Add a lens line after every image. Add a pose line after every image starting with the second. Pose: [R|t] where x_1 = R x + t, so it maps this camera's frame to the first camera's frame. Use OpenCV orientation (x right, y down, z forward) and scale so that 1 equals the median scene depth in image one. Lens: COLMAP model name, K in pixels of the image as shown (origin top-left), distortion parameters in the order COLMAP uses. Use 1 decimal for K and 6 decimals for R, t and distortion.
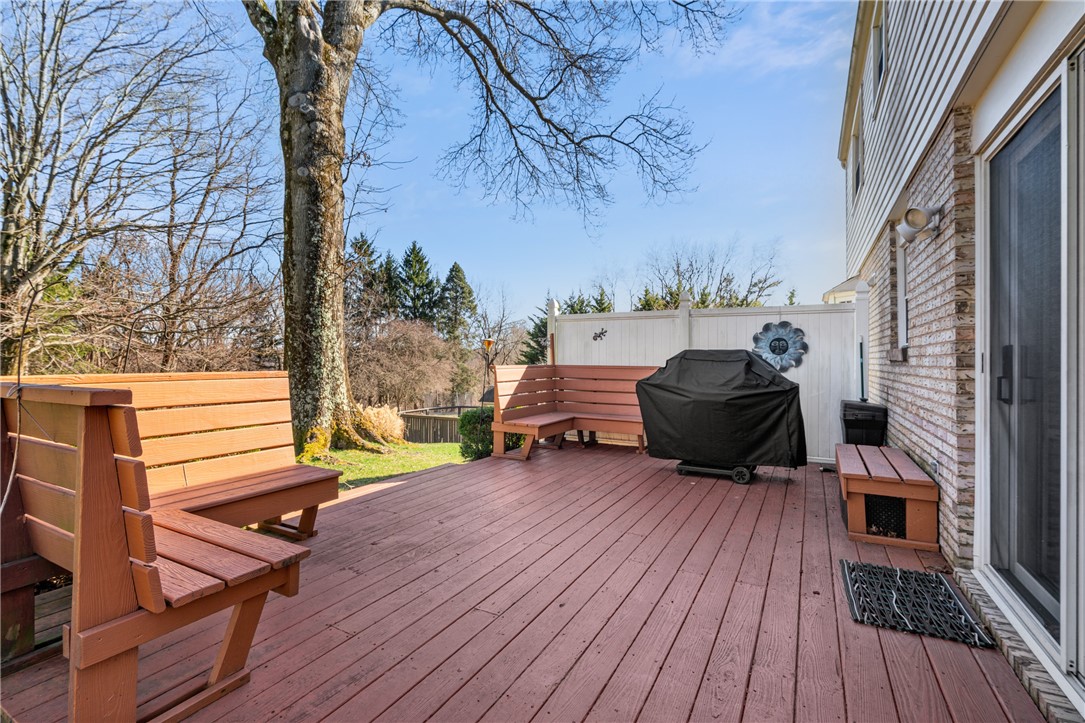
lens RADIAL K [[492.6, 0, 541.8], [0, 492.6, 355.4], [0, 0, 1]] dist [-0.004736, 0.001510]
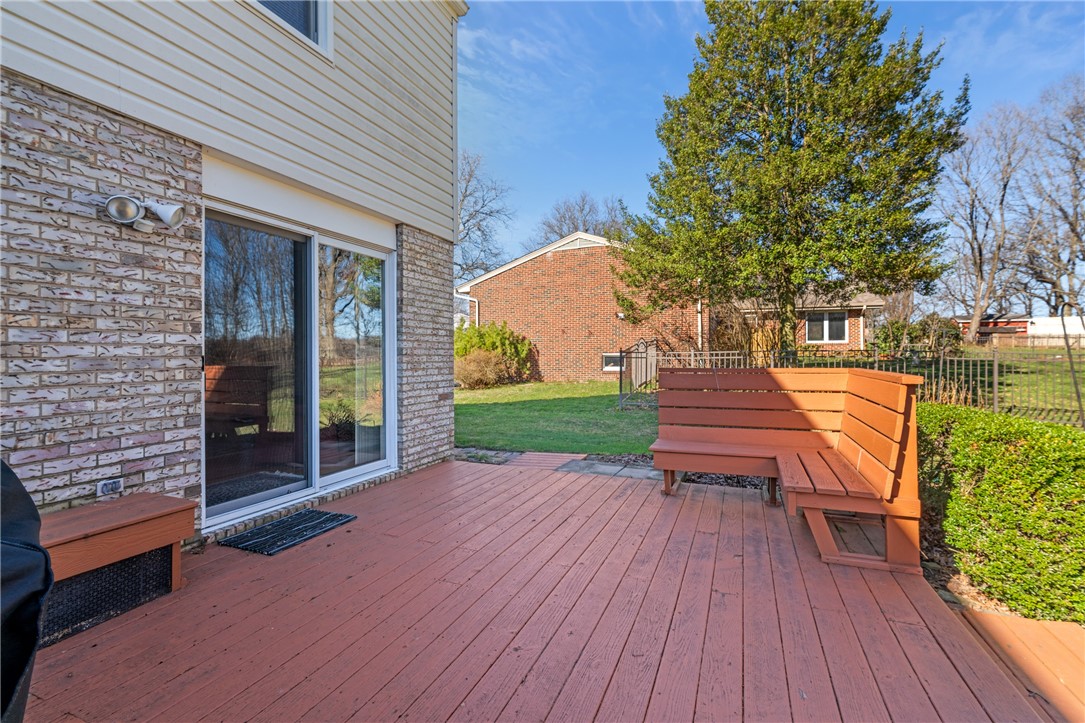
lens RADIAL K [[492.6, 0, 542.3], [0, 492.6, 358.1], [0, 0, 1]] dist [-0.004736, 0.001510]
pose [[-0.993875, 0.001439, -0.110500, 0.138559], [0.001990, 0.999986, -0.004881, 0.007501], [0.110492, -0.005071, -0.993864, 1.911035]]
